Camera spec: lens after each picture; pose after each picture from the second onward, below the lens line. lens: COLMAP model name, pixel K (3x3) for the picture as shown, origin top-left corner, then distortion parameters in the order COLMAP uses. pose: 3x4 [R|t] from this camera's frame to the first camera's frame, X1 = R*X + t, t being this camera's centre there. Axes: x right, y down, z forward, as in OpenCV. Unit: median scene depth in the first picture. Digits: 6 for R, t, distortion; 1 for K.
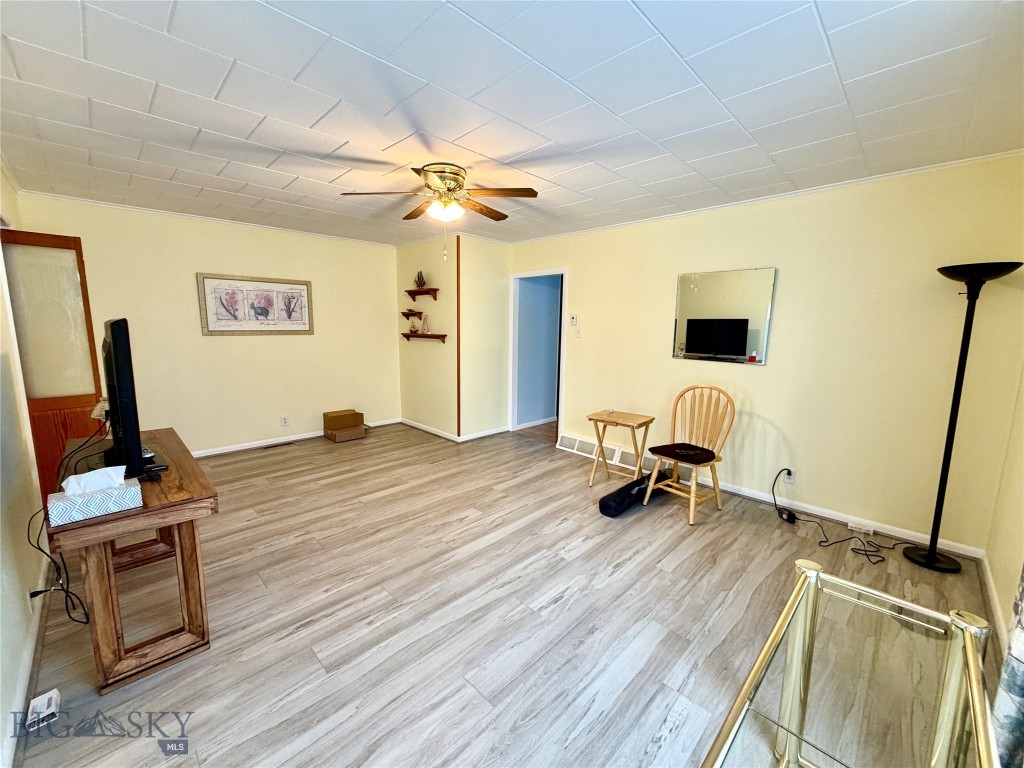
lens RADIAL K [[409.7, 0, 511.0], [0, 409.7, 384.8], [0, 0, 1]] dist [-0.001023, 0.000124]
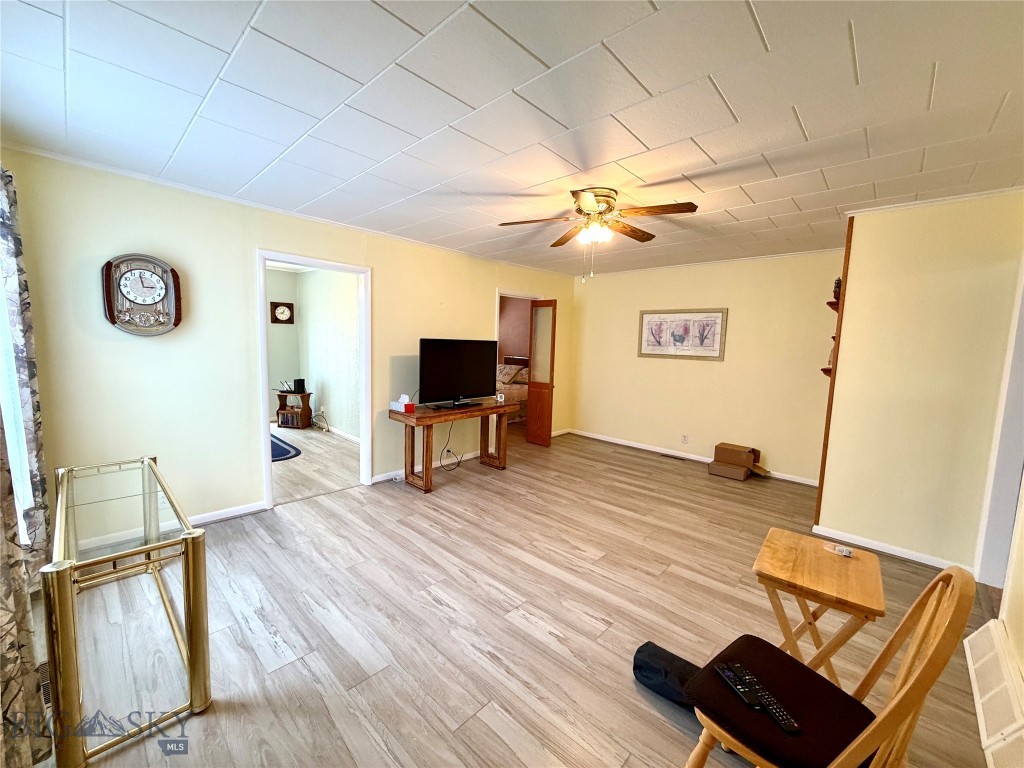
lens RADIAL K [[409.7, 0, 511.0], [0, 409.7, 384.8], [0, 0, 1]] dist [-0.001023, 0.000124]
pose [[0.031182, 0.095032, -0.994986, 0.778847], [-0.177608, 0.980154, 0.088050, -0.100326], [0.983607, 0.173972, 0.047441, 0.729544]]
